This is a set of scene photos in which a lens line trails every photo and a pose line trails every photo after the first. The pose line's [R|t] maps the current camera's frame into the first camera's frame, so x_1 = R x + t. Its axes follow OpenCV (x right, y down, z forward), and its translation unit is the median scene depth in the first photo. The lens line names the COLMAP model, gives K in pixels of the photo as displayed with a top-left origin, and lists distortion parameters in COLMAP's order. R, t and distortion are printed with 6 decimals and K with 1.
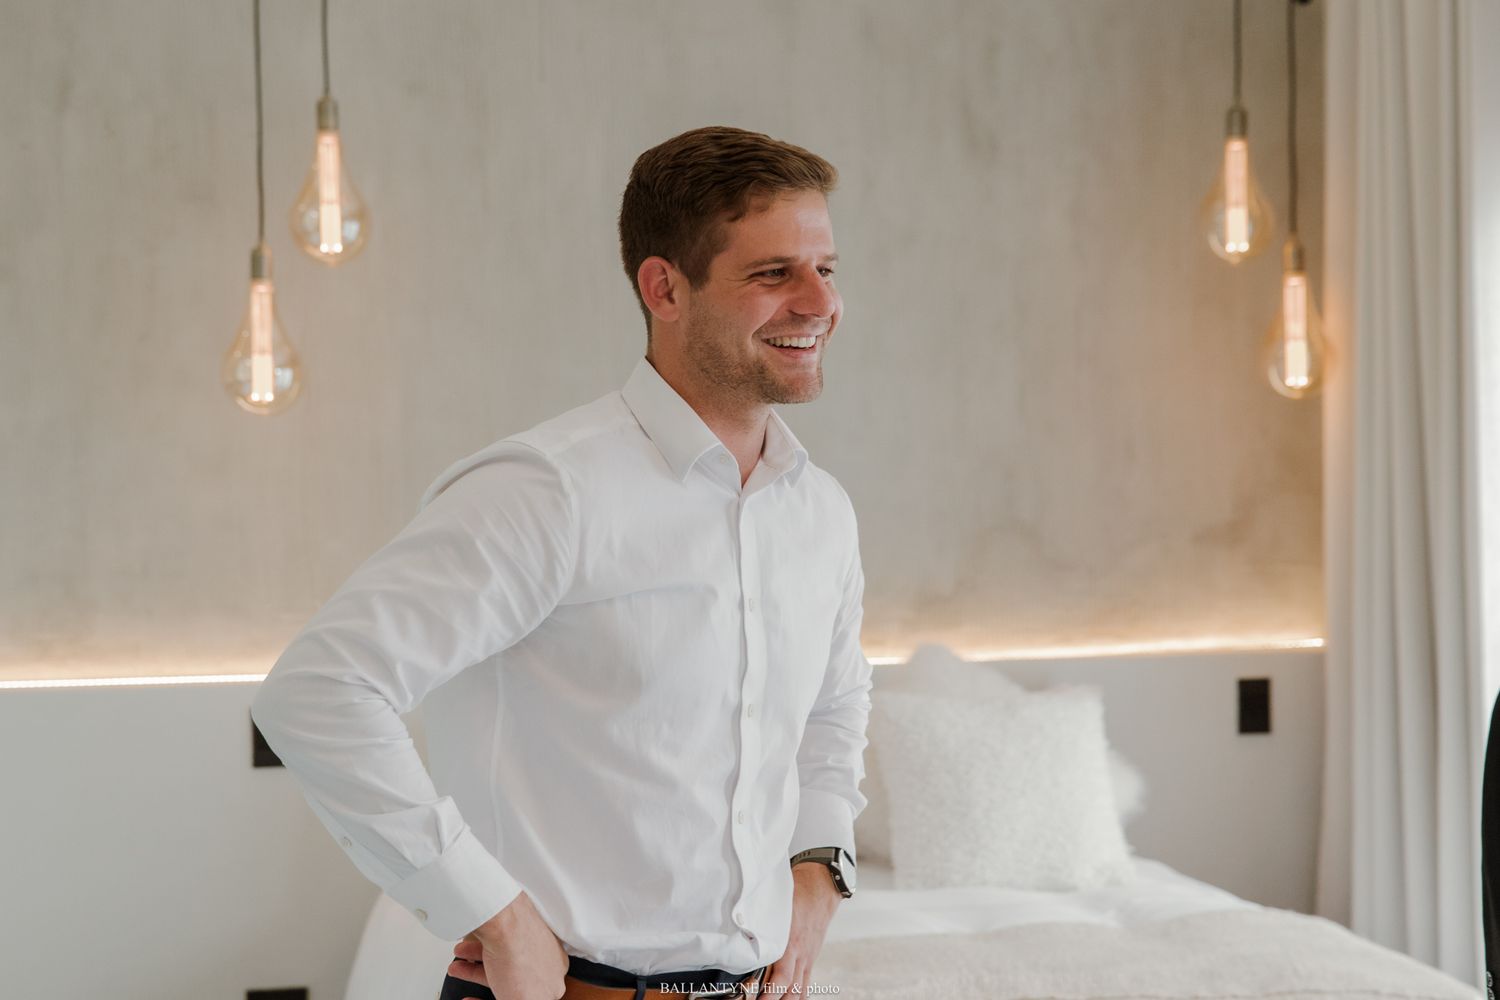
lens RADIAL K [[2722.4, 0, 725.6], [0, 2722.4, 491.0], [0, 0, 1]] dist [0.038832, 0.000000]
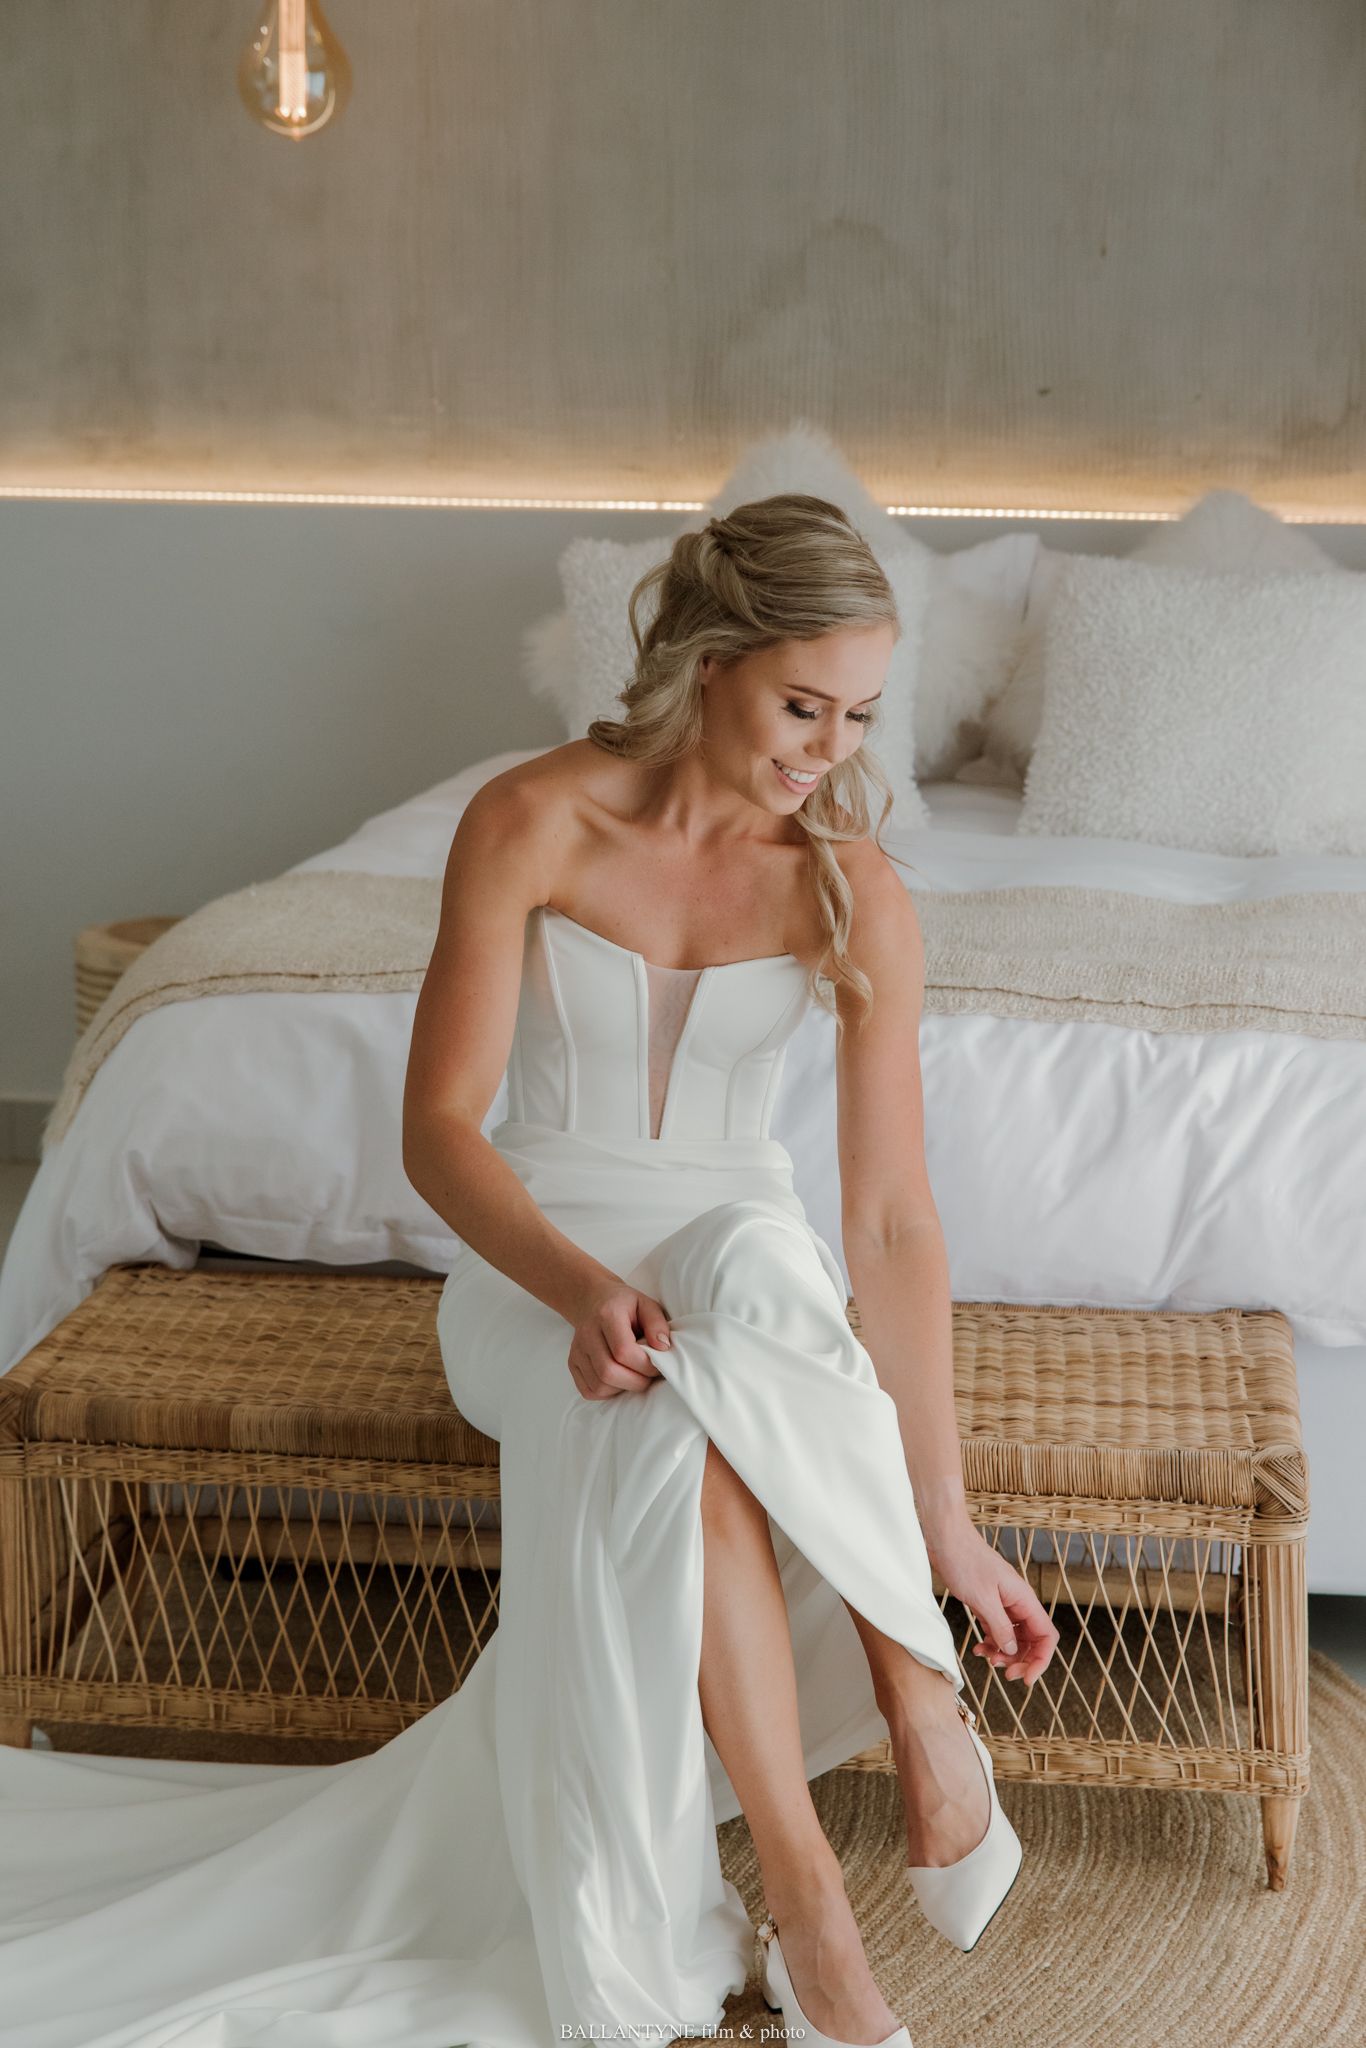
lens RADIAL K [[3727.1, 0, 652.2], [0, 3727.1, 983.2], [0, 0, 1]] dist [0.034910, 0.000000]
pose [[0.922027, 0.092349, -0.375950, 0.298528], [-0.023085, 0.982518, 0.184731, 0.007485], [0.386437, -0.161648, 0.908040, 0.073989]]
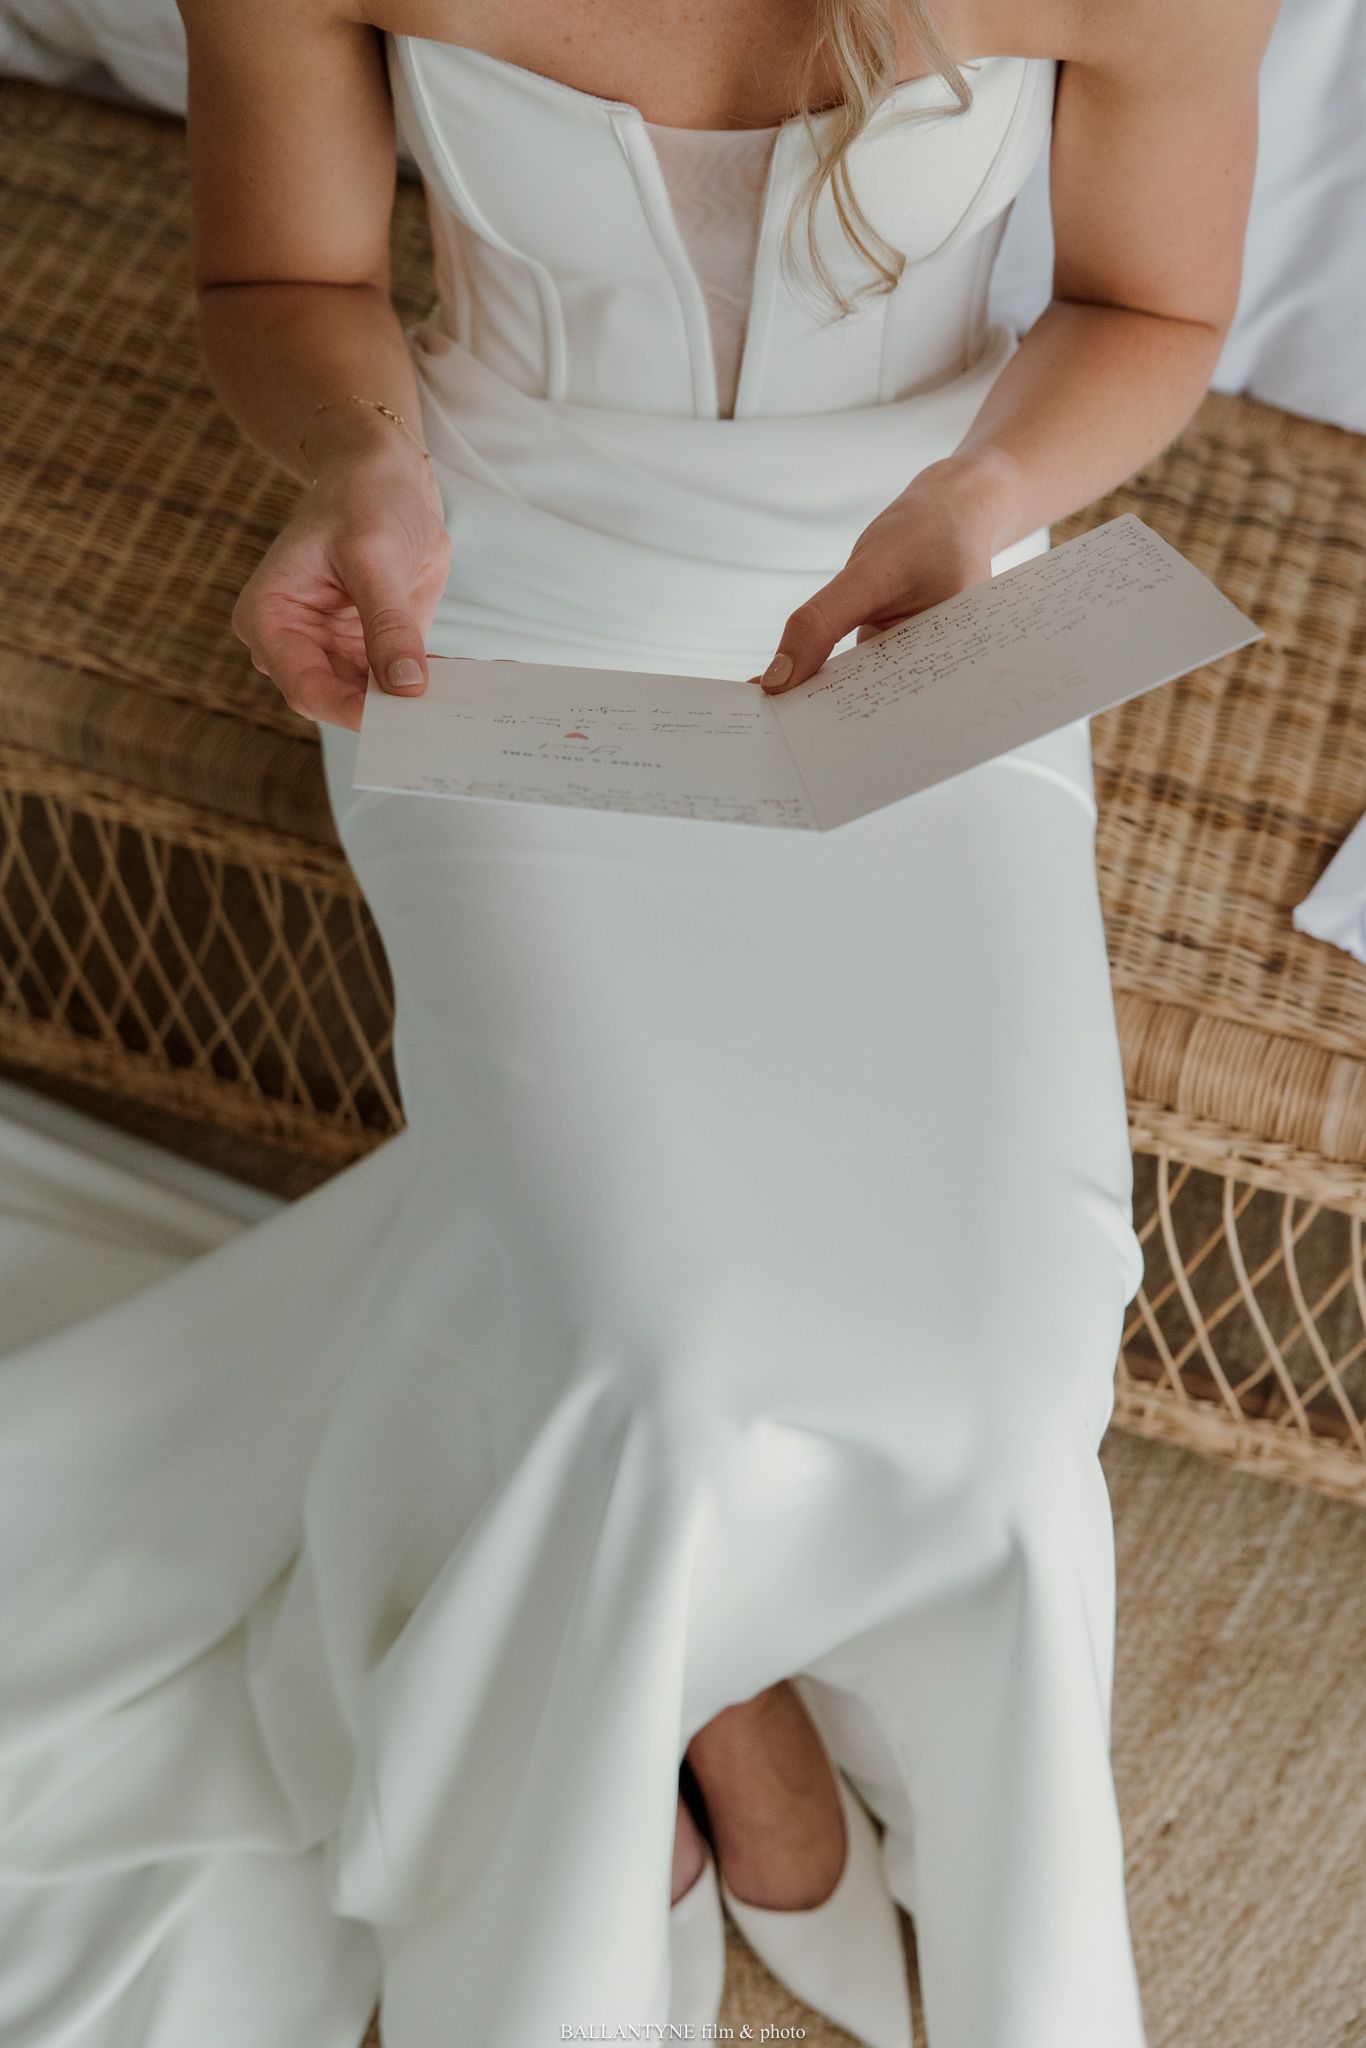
lens RADIAL K [[2881.2, 0, 672.2], [0, 2881.2, 1035.6], [0, 0, 1]] dist [0.077521, 0.000000]
pose [[0.819349, 0.481994, -0.310402, 0.167984], [-0.045997, 0.594959, 0.802439, -0.005411], [0.571447, -0.643200, 0.509649, 0.460293]]
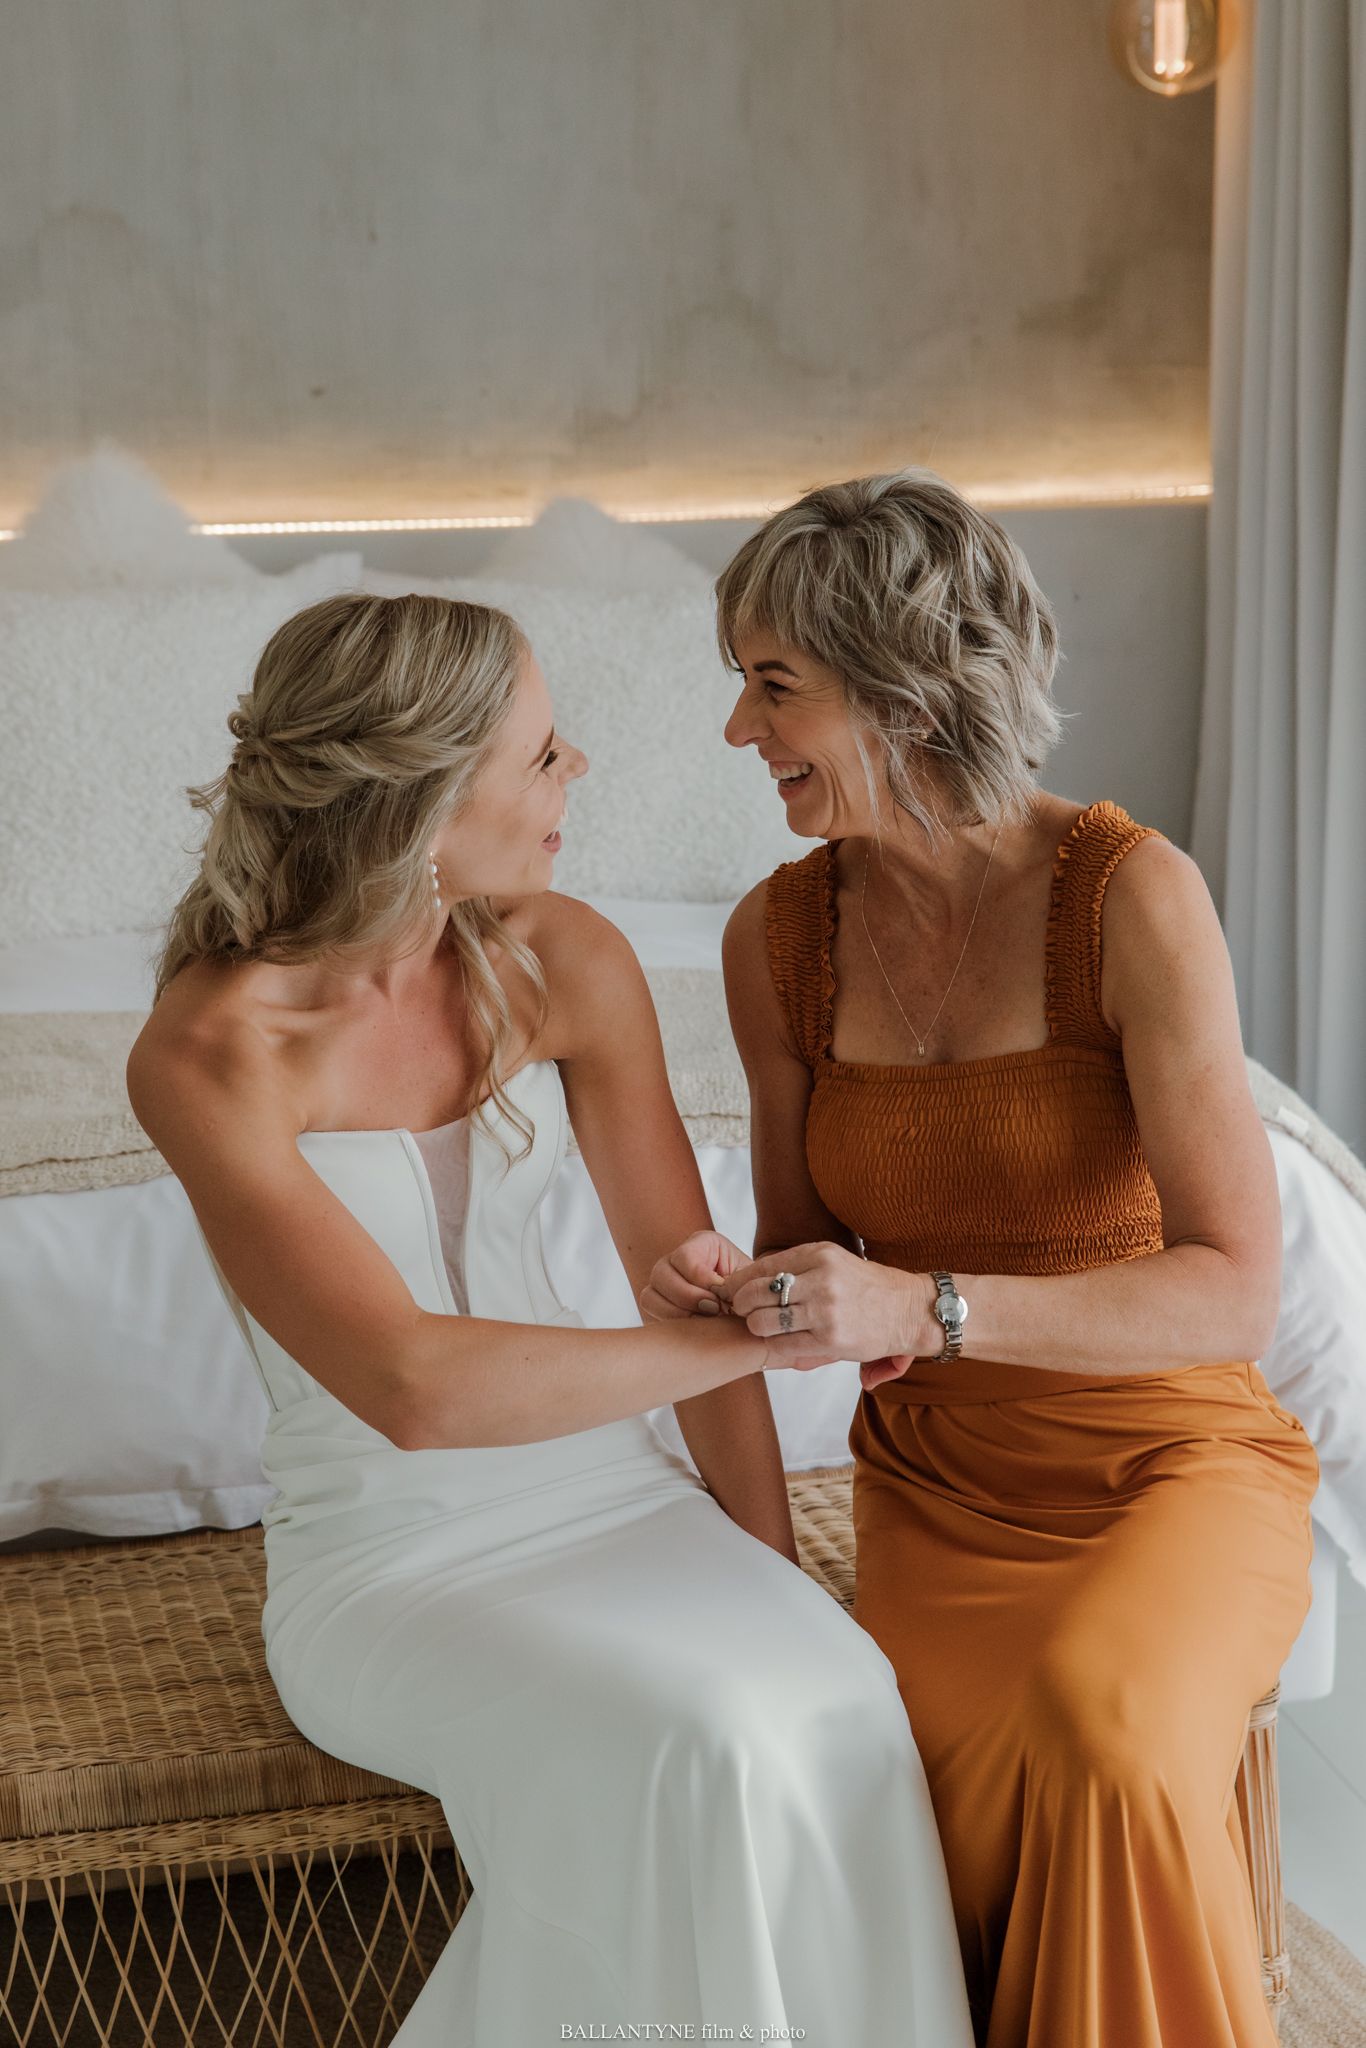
lens RADIAL K [[3621.8, 0, 717.1], [0, 3621.8, 961.3], [0, 0, 1]] dist [0.052721, 0.000000]
pose [[1.000000, 0.000633, 0.000260, 0.106954], [-0.000672, 0.980039, 0.198803, -0.005571], [-0.000129, -0.198803, 0.980039, 0.152408]]
